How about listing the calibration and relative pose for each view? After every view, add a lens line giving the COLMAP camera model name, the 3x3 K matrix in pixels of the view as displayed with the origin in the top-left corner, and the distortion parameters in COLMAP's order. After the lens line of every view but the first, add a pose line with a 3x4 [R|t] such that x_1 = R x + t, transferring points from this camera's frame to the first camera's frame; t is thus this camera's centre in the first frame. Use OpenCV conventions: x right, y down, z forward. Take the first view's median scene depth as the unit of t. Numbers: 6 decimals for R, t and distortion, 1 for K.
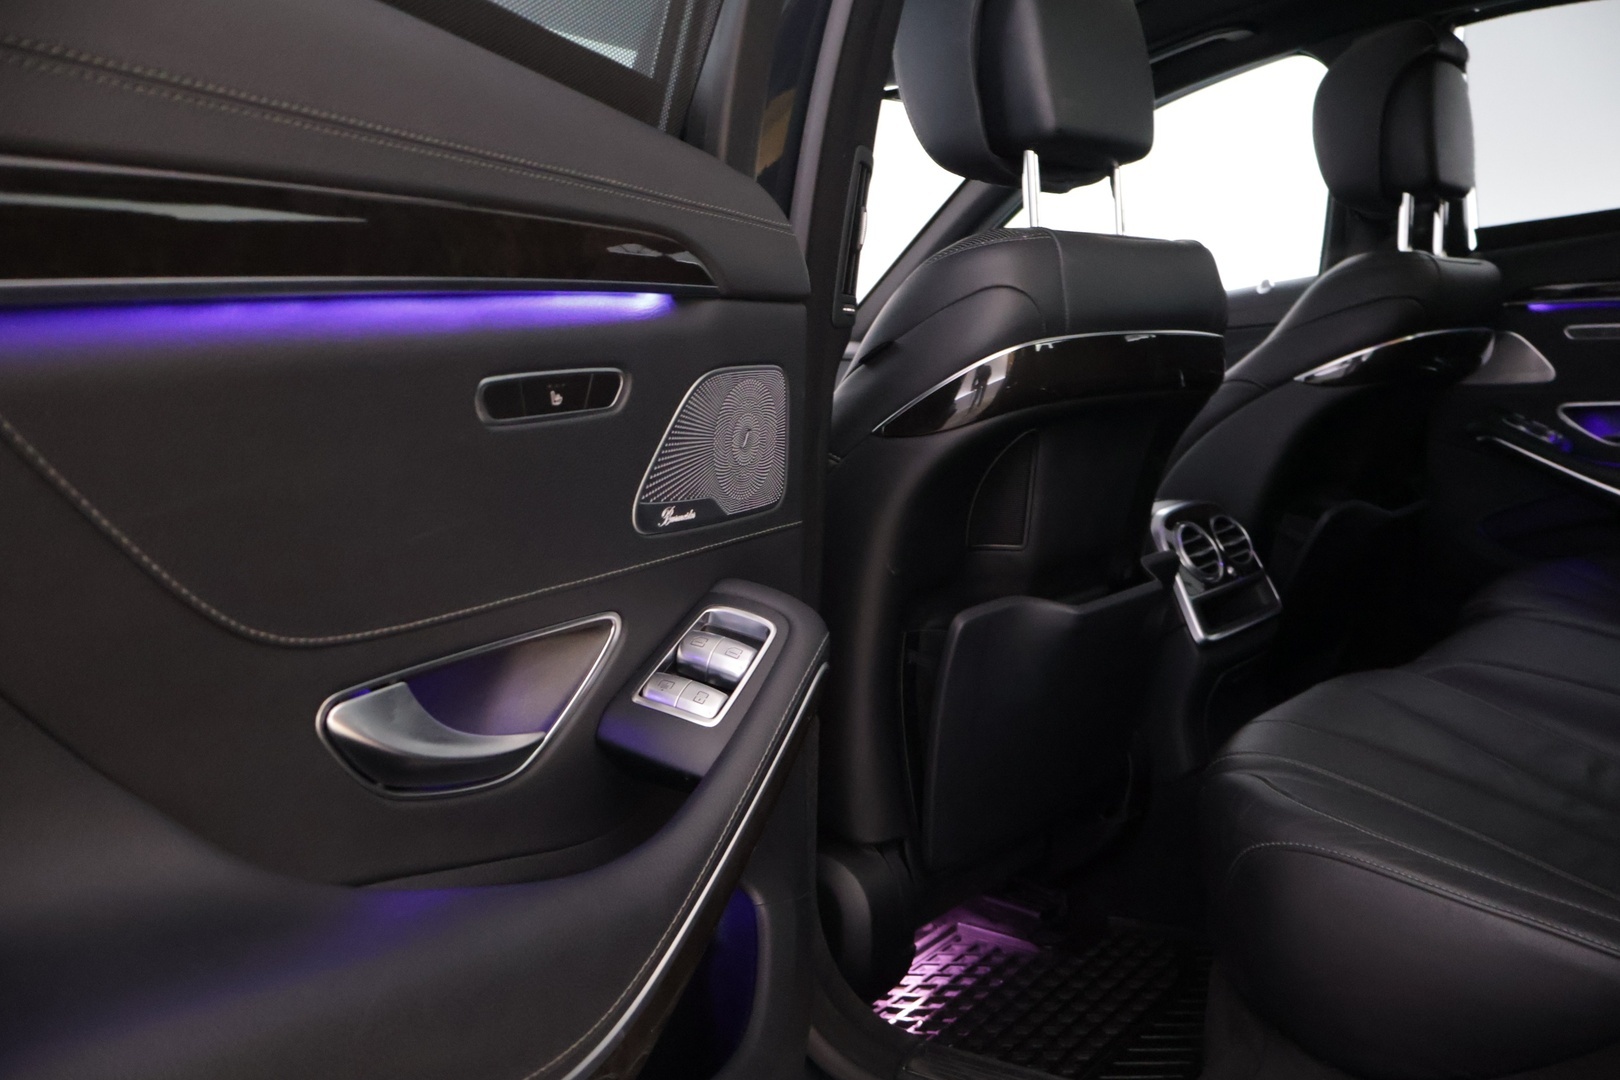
lens RADIAL K [[1340.4, 0, 798.0], [0, 1340.4, 538.3], [0, 0, 1]] dist [-0.011620, 0.014409]
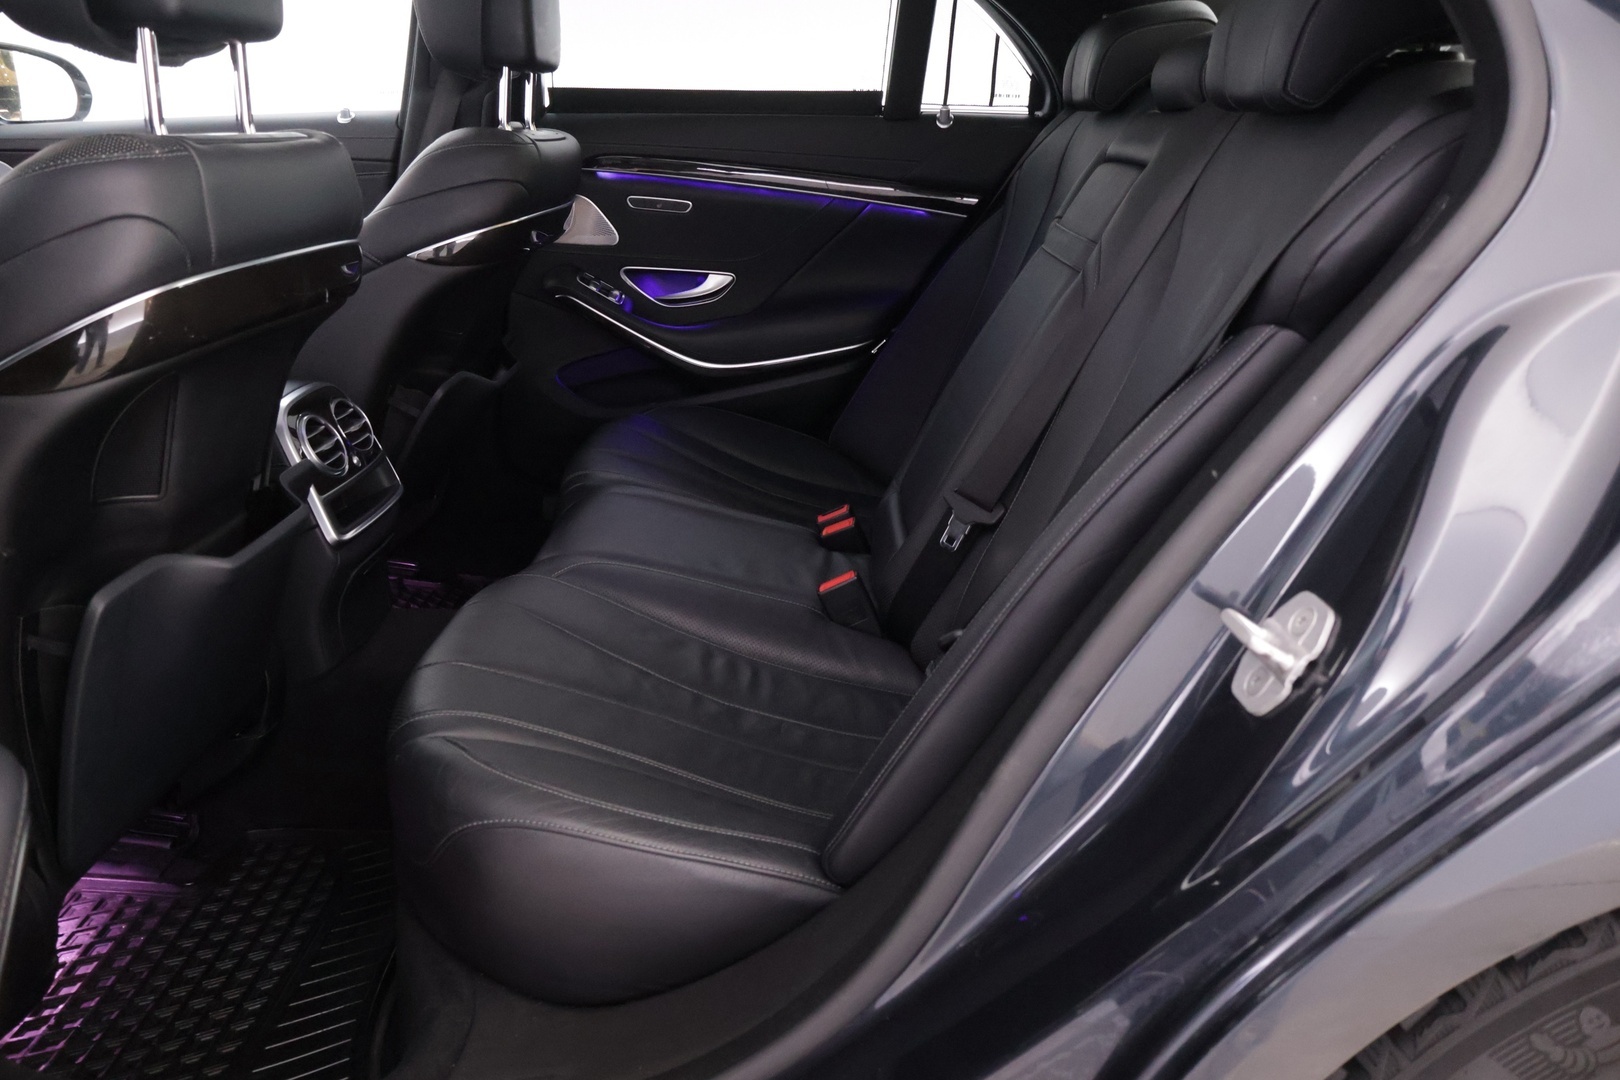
lens RADIAL K [[1340.4, 0, 803.2], [0, 1340.4, 544.7], [0, 0, 1]] dist [-0.011620, 0.014409]
pose [[0.767040, -0.097636, 0.634127, -0.051301], [-0.018074, 0.984673, 0.173471, -0.093535], [-0.641345, -0.144521, 0.753519, 0.054952]]
